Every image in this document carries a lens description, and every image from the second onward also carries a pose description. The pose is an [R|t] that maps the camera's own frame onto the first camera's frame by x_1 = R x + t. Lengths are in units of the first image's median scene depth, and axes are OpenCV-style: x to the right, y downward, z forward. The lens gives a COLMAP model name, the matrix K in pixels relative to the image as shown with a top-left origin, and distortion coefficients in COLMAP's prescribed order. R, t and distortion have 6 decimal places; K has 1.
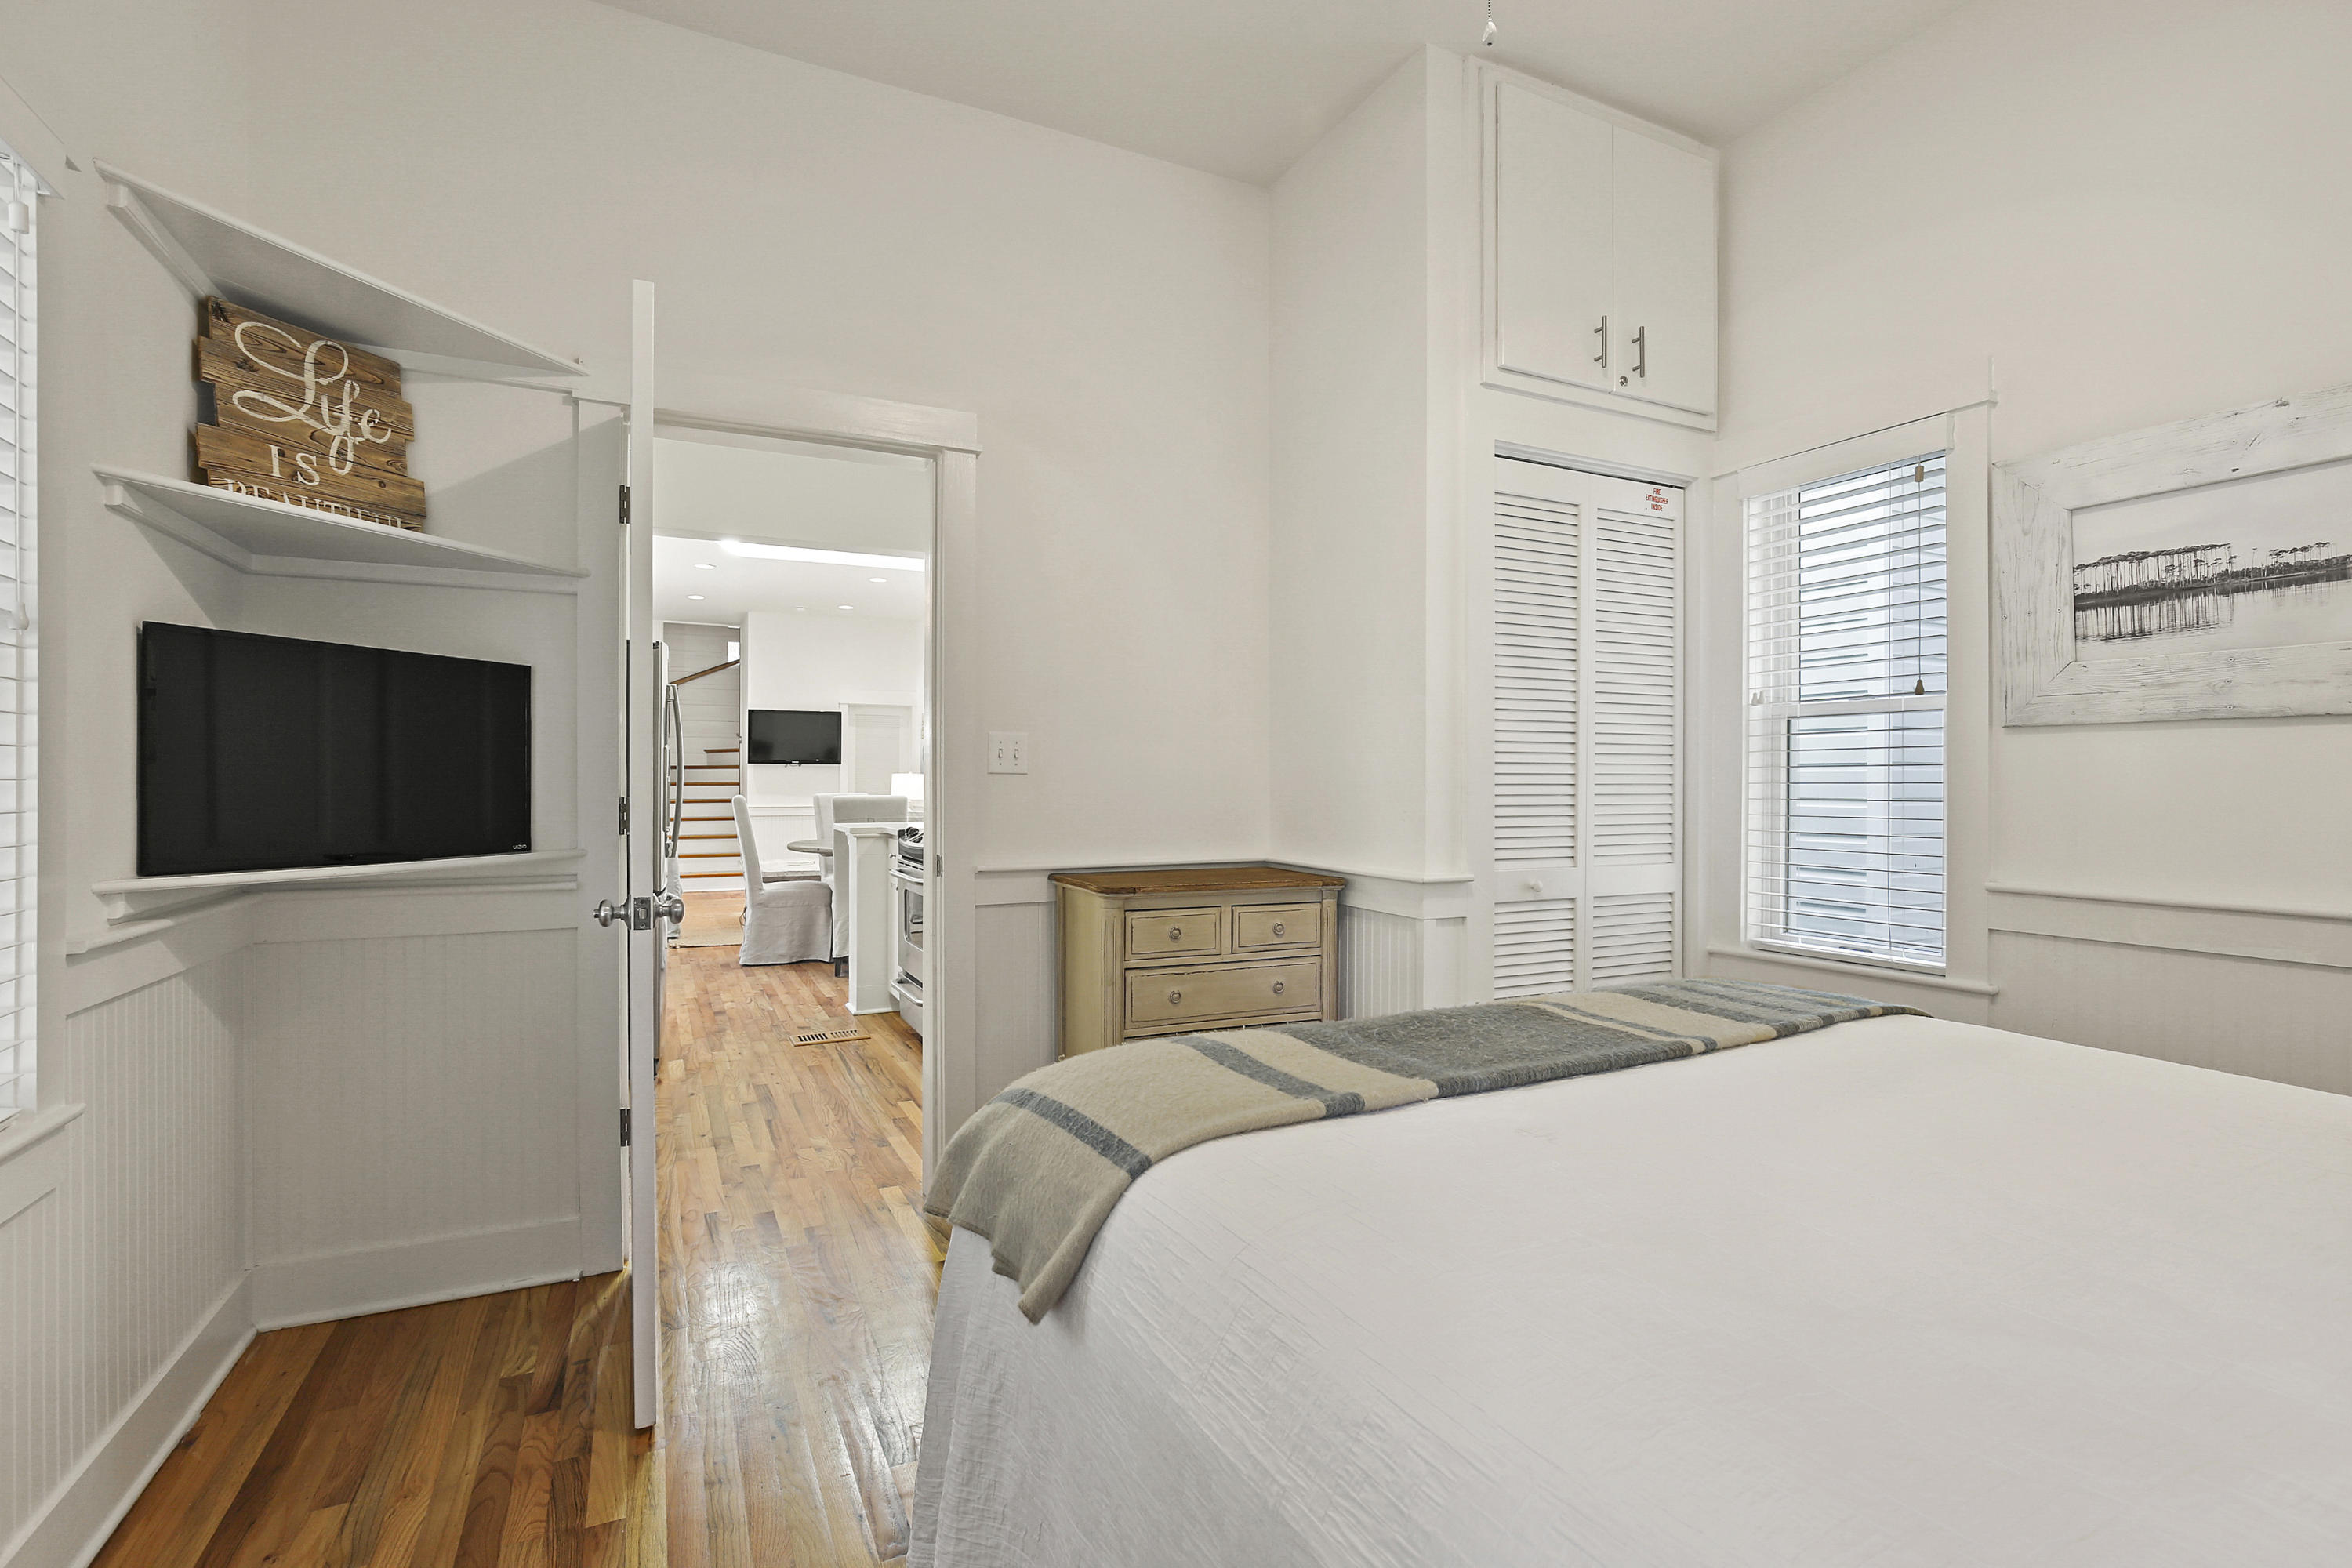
lens RADIAL K [[1078.9, 0, 1164.5], [0, 1078.9, 784.5], [0, 0, 1]] dist [-0.029854, 0.000622]
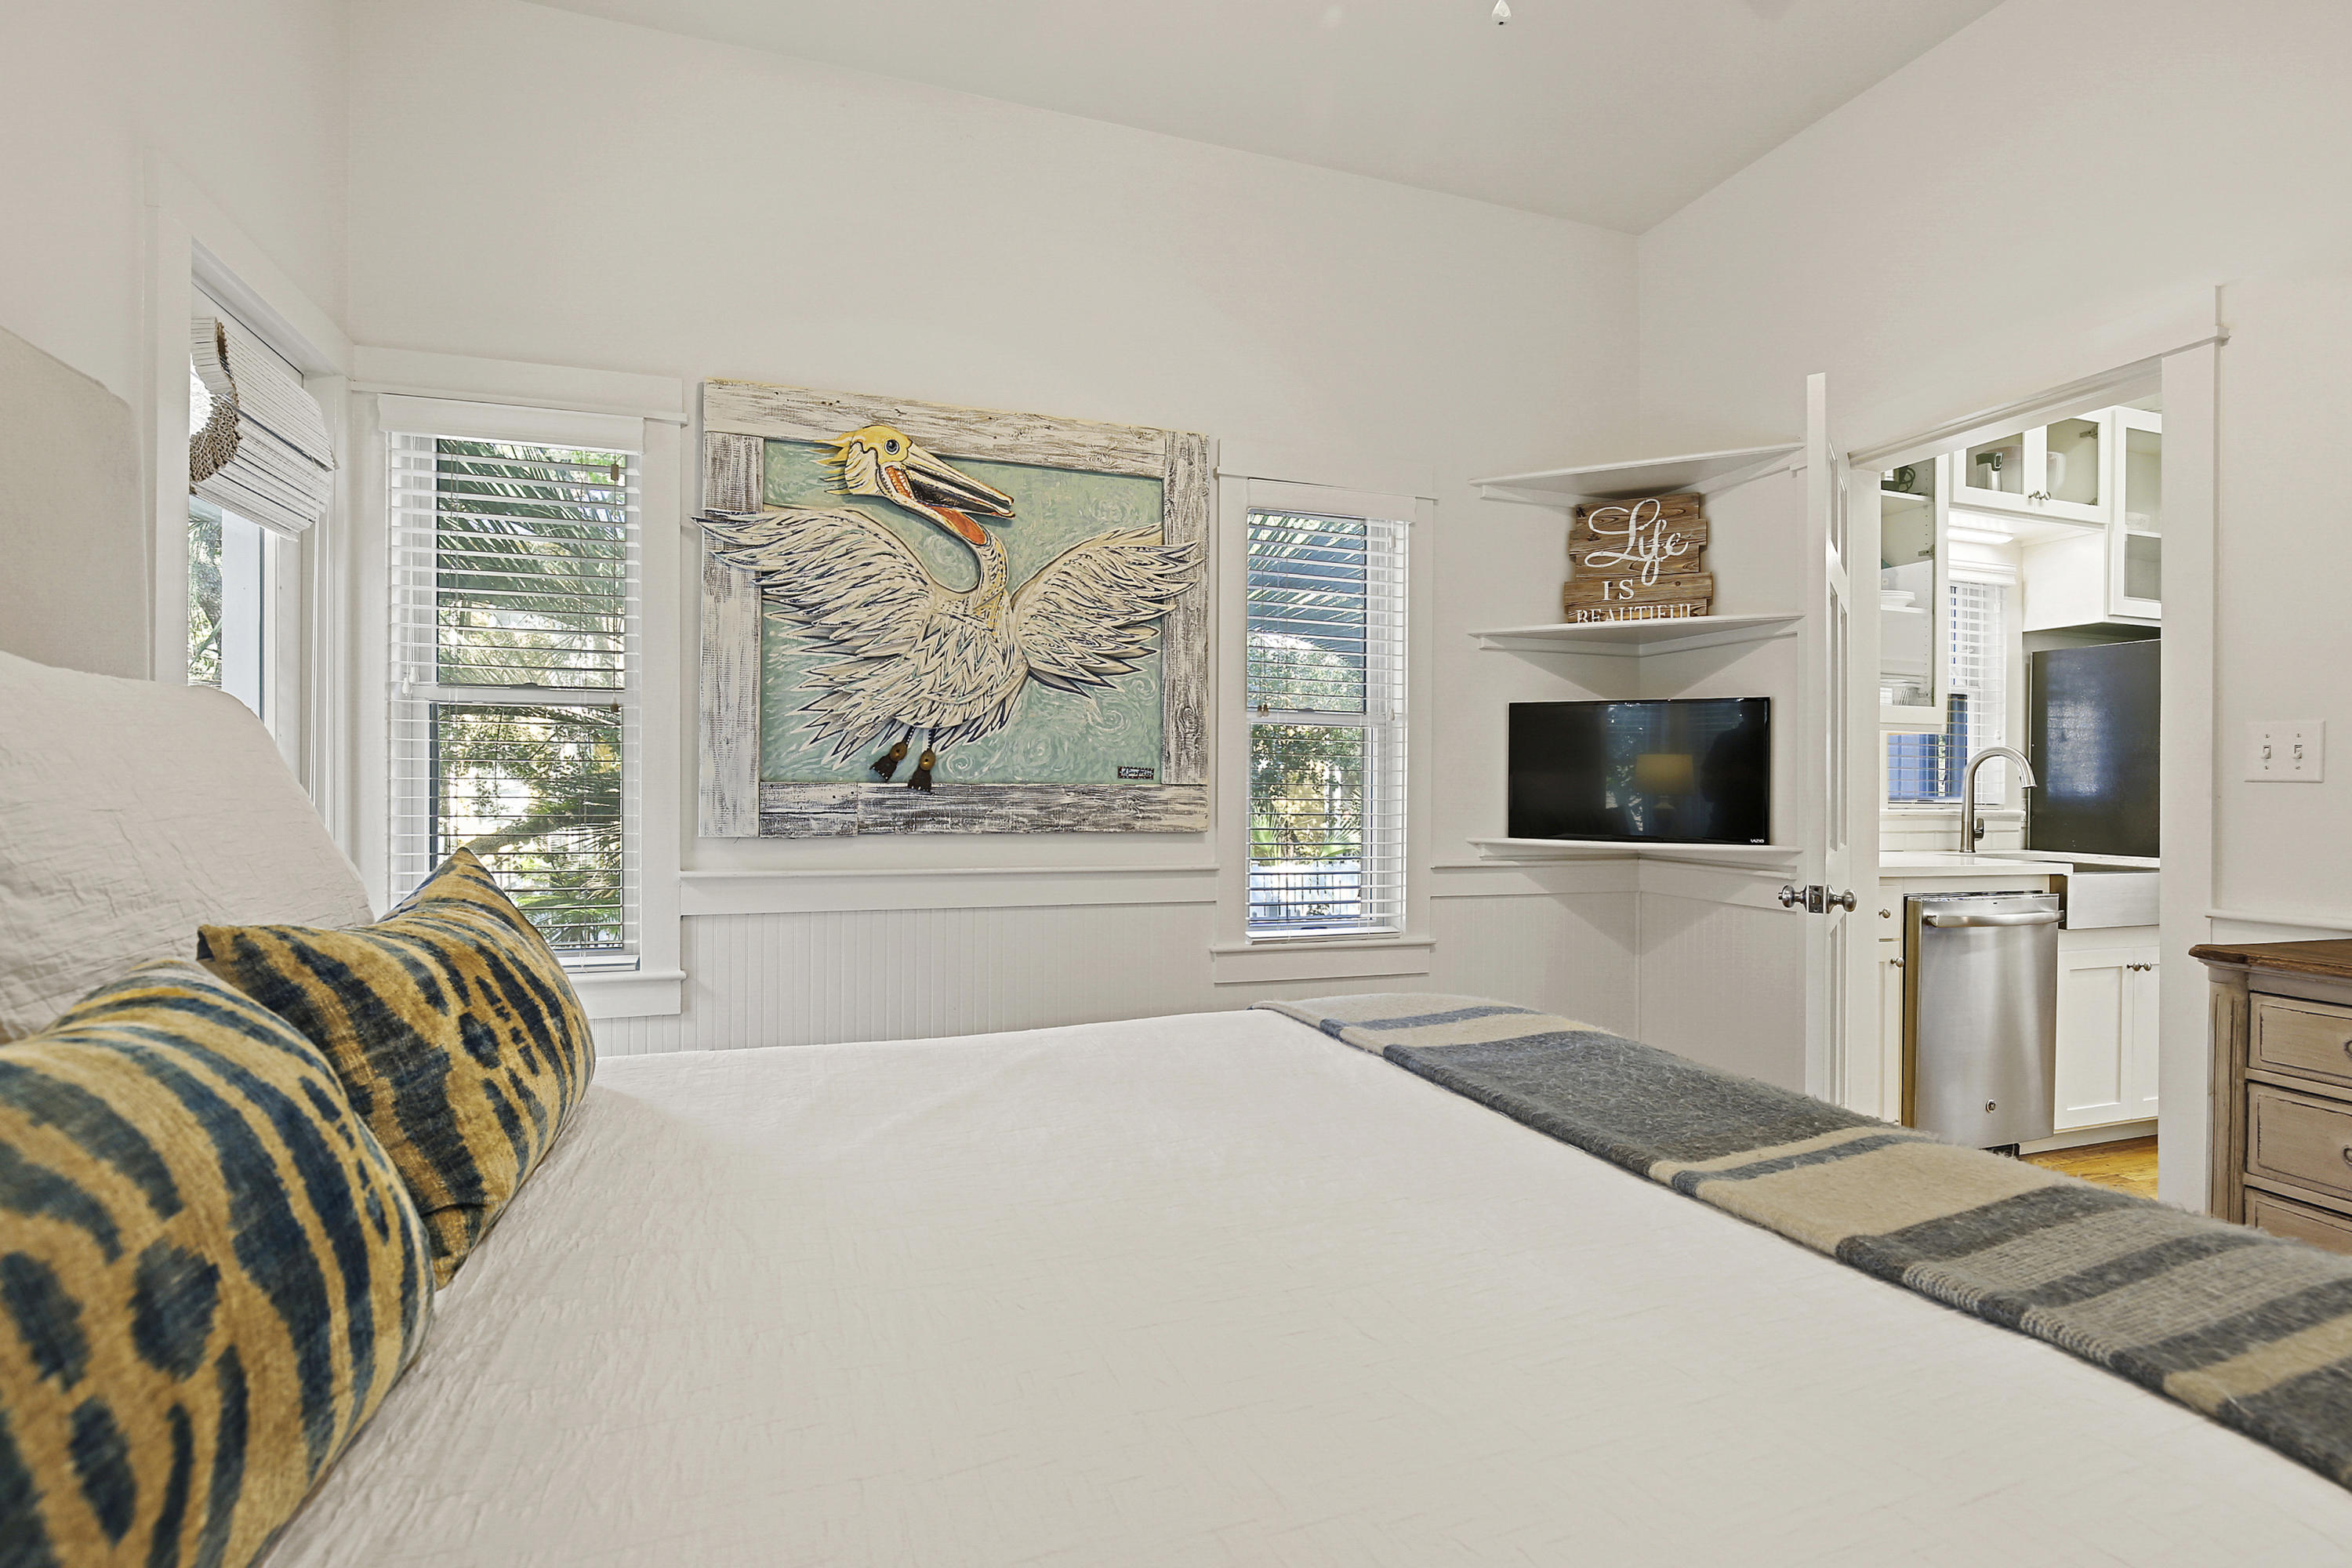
lens RADIAL K [[1078.9, 0, 1164.5], [0, 1078.9, 784.5], [0, 0, 1]] dist [-0.029854, 0.000622]
pose [[-0.145849, 0.000040, -0.989307, 0.864748], [-0.008640, 0.999962, 0.001314, -0.003861], [0.989269, 0.008739, -0.145843, 0.550709]]
